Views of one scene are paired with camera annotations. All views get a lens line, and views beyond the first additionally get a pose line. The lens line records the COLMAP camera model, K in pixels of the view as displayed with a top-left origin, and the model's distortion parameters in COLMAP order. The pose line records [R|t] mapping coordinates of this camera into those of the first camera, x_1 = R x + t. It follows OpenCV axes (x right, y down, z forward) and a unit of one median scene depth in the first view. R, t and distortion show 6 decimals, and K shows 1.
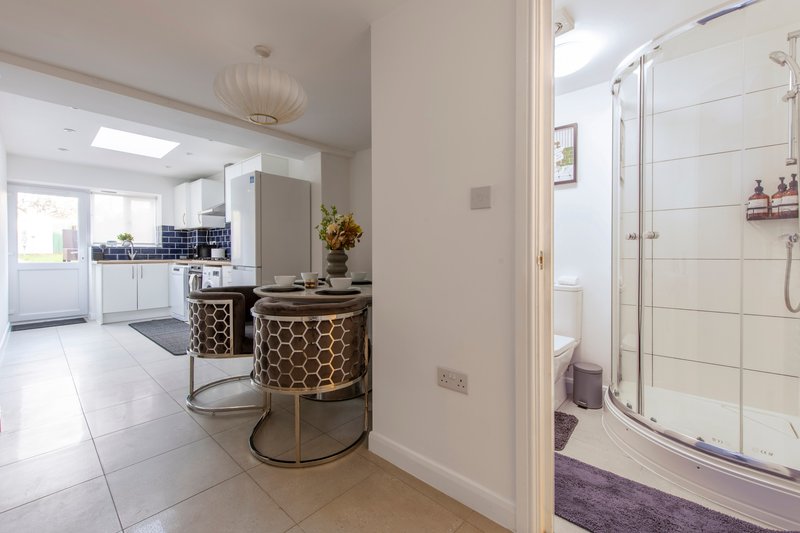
lens RADIAL K [[328.4, 0, 393.7], [0, 328.4, 255.8], [0, 0, 1]] dist [0.012561, -0.005282]
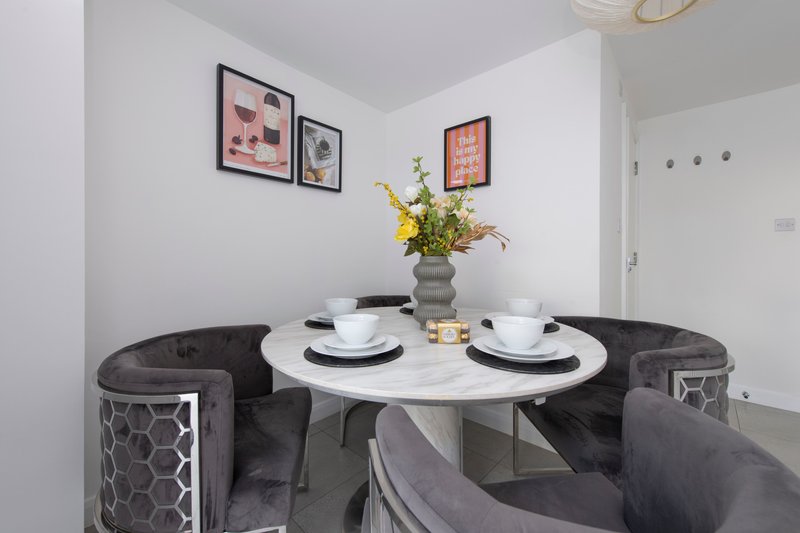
lens RADIAL K [[314.8, 0, 394.6], [0, 314.8, 256.4], [0, 0, 1]] dist [0.005280, -0.000055]
pose [[0.030328, -0.001851, 0.999538, -0.667583], [0.006285, 0.999979, 0.001661, -0.018646], [-0.999520, 0.006232, 0.030339, 1.040018]]
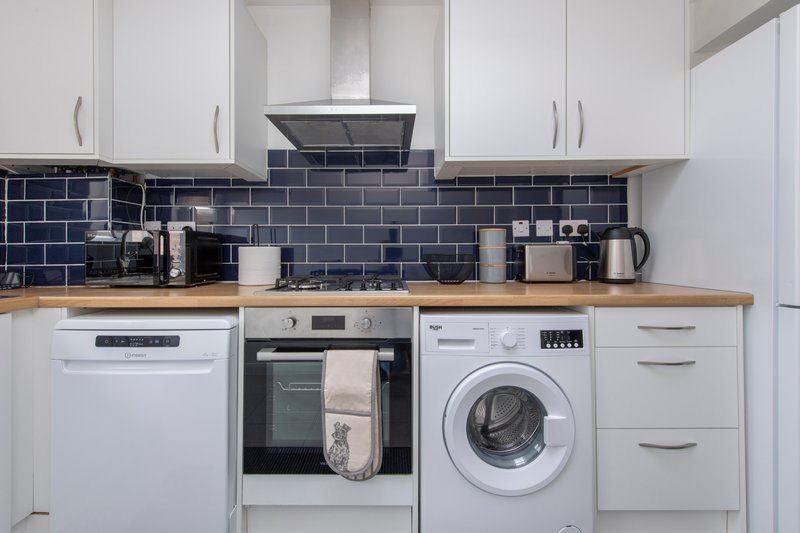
lens RADIAL K [[318.6, 0, 393.2], [0, 318.6, 252.8], [0, 0, 1]] dist [0.008568, -0.000192]
pose [[0.751612, 0.002188, 0.659602, -1.342892], [0.006331, 0.999925, -0.010531, -0.024248], [-0.659575, 0.012091, 0.751542, 1.466917]]
